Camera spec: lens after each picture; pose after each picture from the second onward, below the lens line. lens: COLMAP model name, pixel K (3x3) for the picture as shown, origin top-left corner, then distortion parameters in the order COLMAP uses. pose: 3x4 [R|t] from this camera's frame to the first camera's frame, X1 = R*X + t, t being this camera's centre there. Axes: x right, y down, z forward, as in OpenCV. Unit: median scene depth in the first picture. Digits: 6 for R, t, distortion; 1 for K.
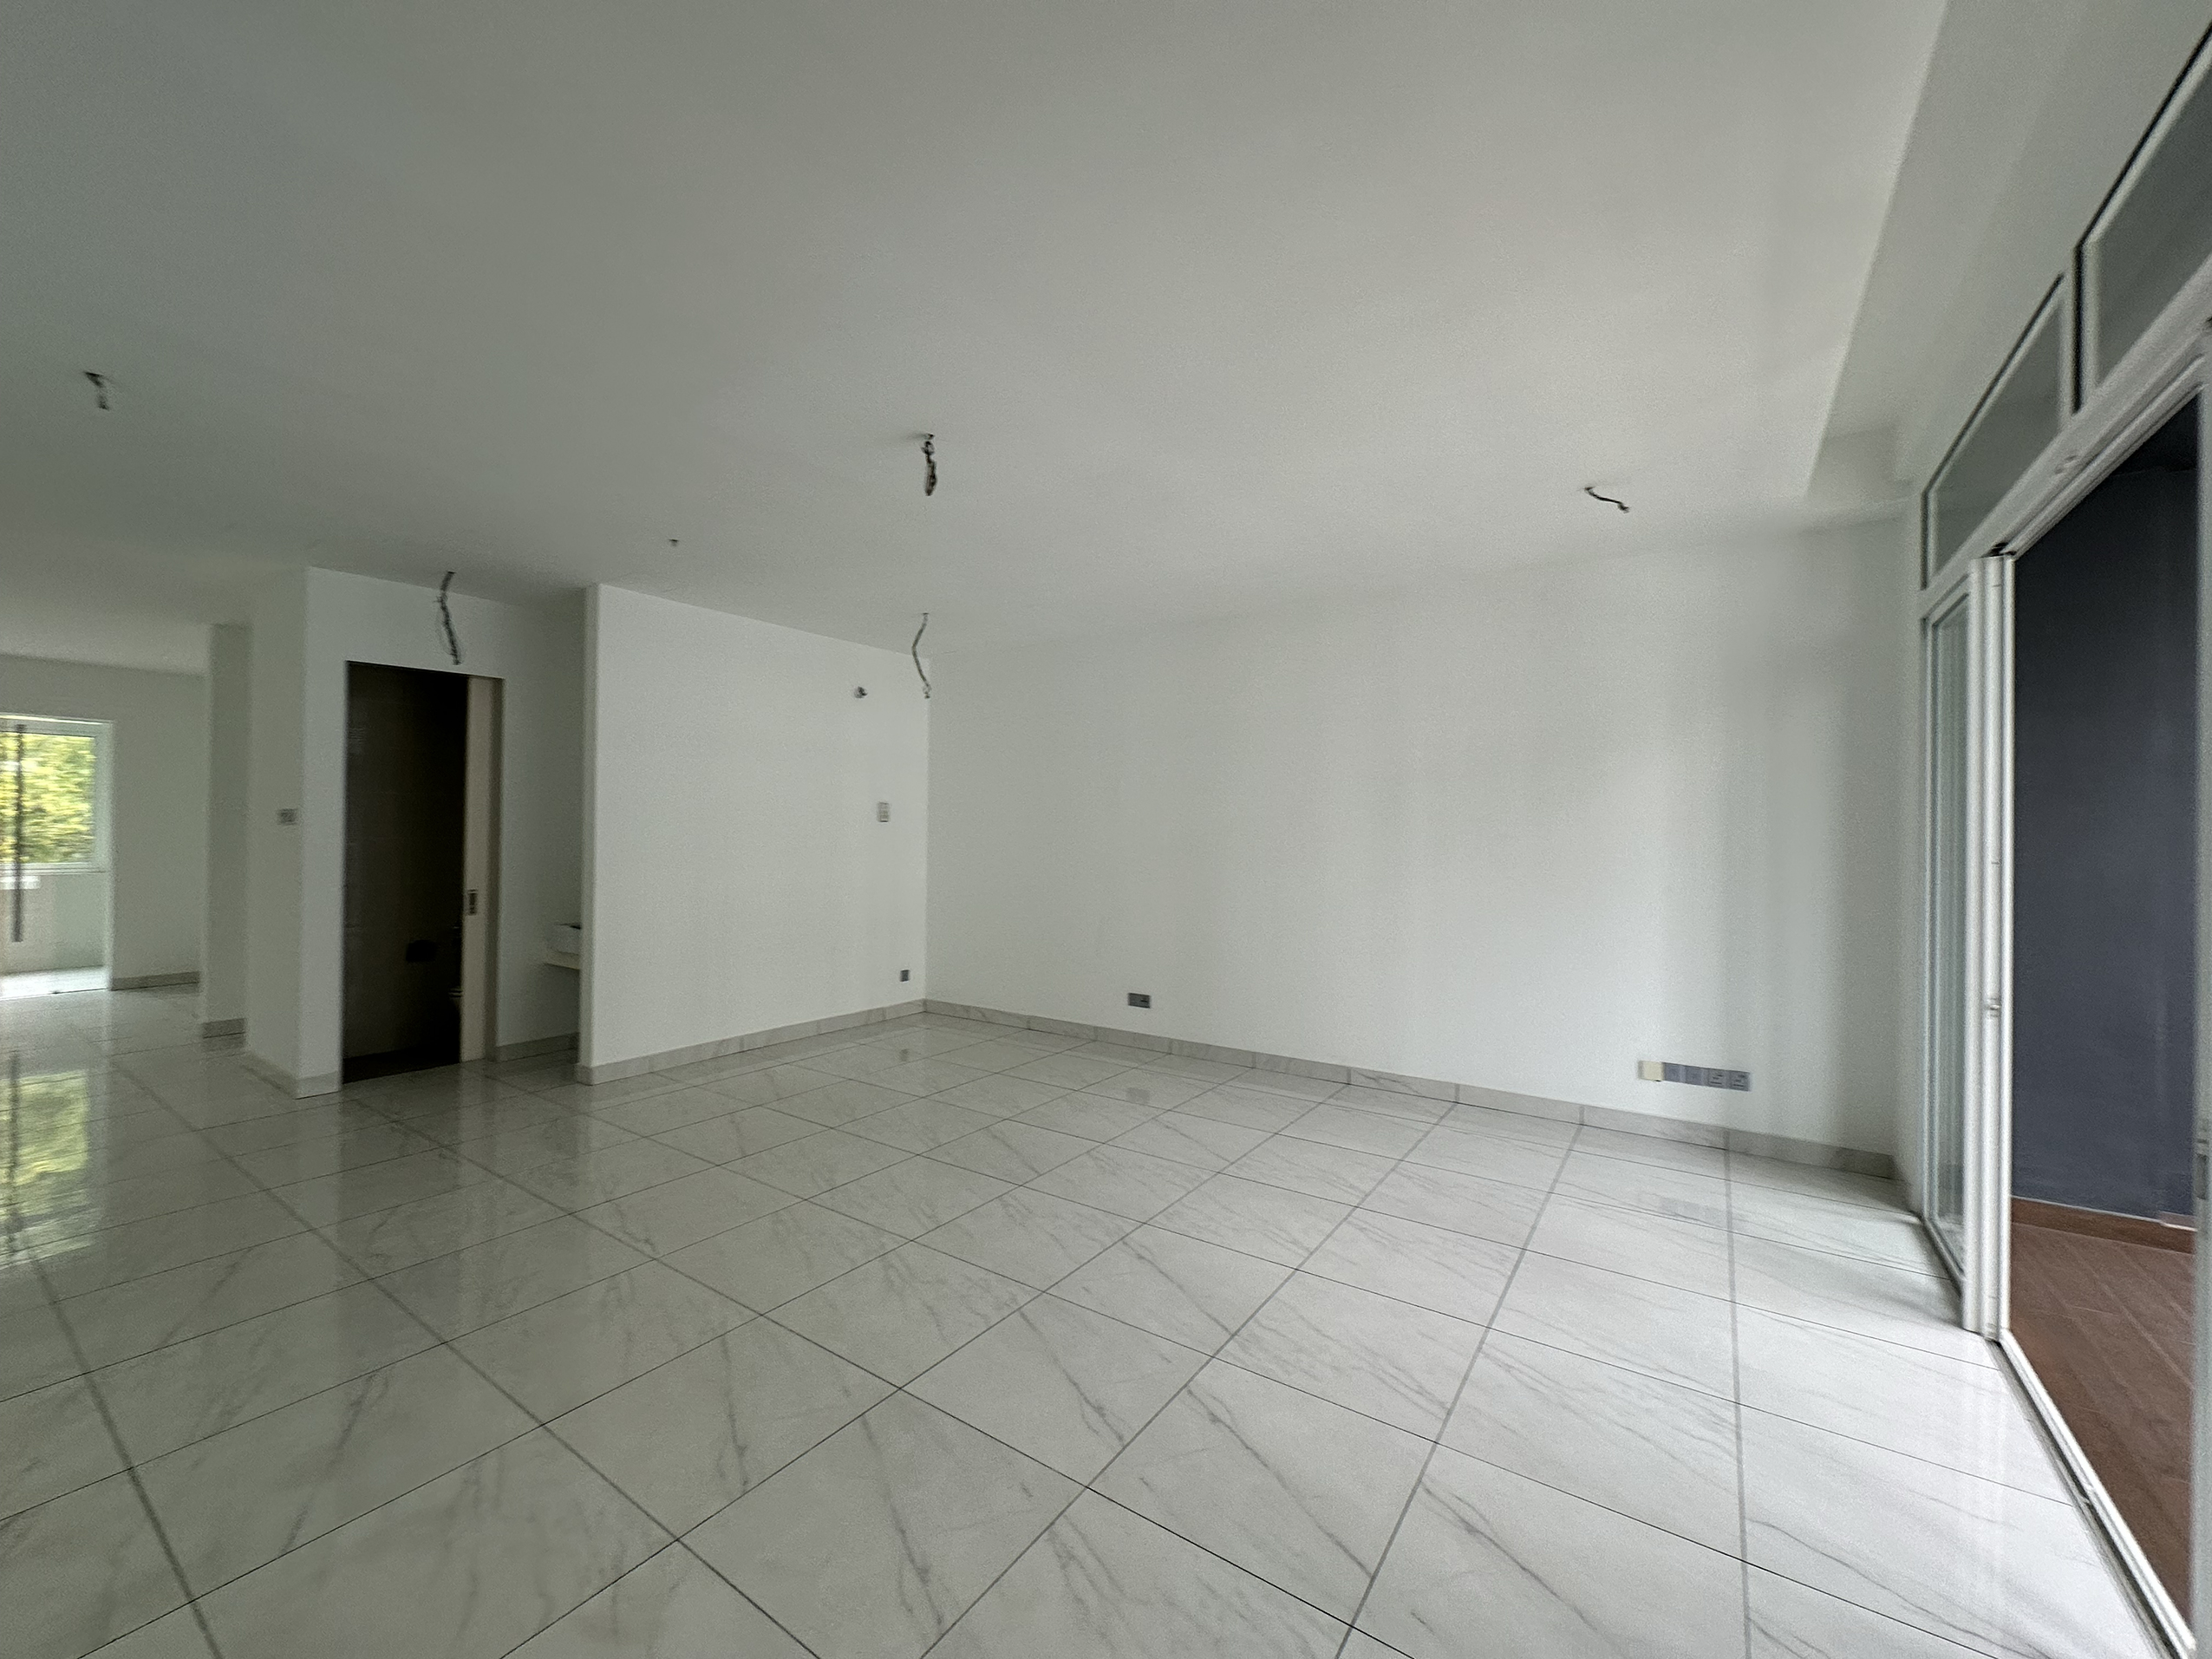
lens RADIAL K [[883.5, 0, 1106.0], [0, 883.5, 829.5], [0, 0, 1]] dist [-0.000992, 0.000308]
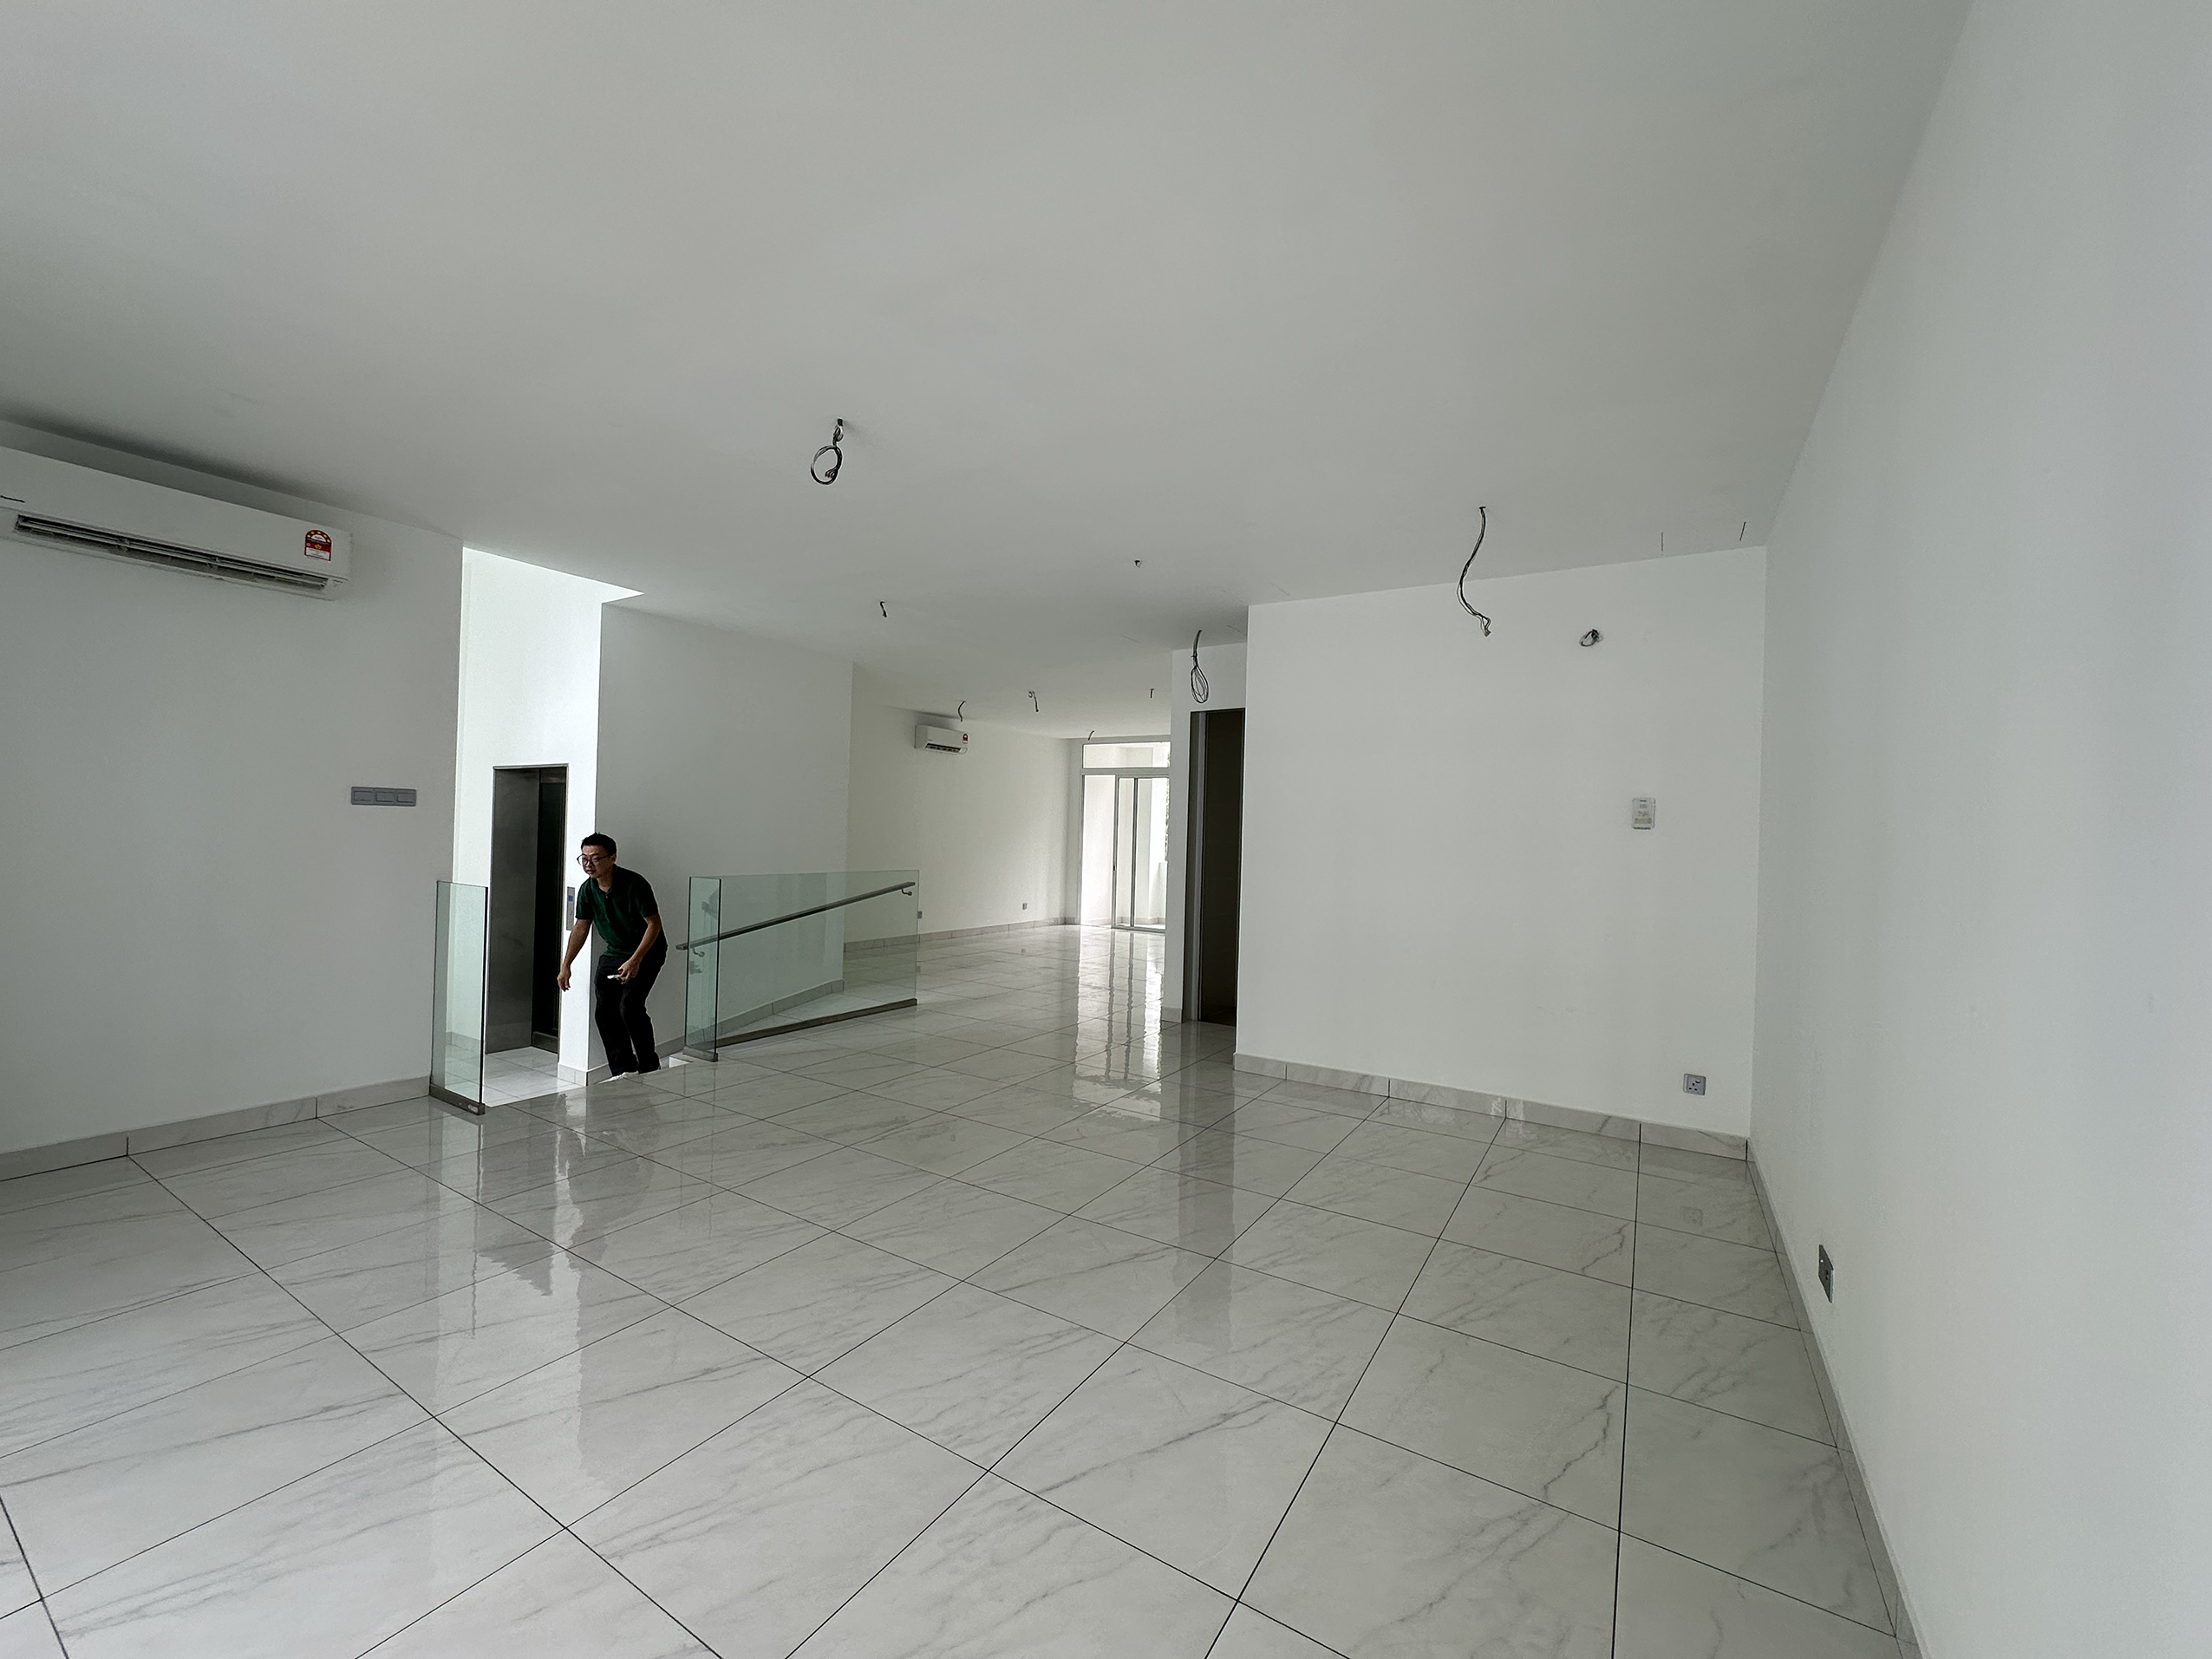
lens RADIAL K [[883.5, 0, 1106.0], [0, 883.5, 829.5], [0, 0, 1]] dist [-0.000992, 0.000308]
pose [[0.039655, -0.011981, -0.999142, 0.597230], [-0.022222, 0.999670, -0.012869, 0.014566], [0.998966, 0.022714, 0.039375, 0.949711]]
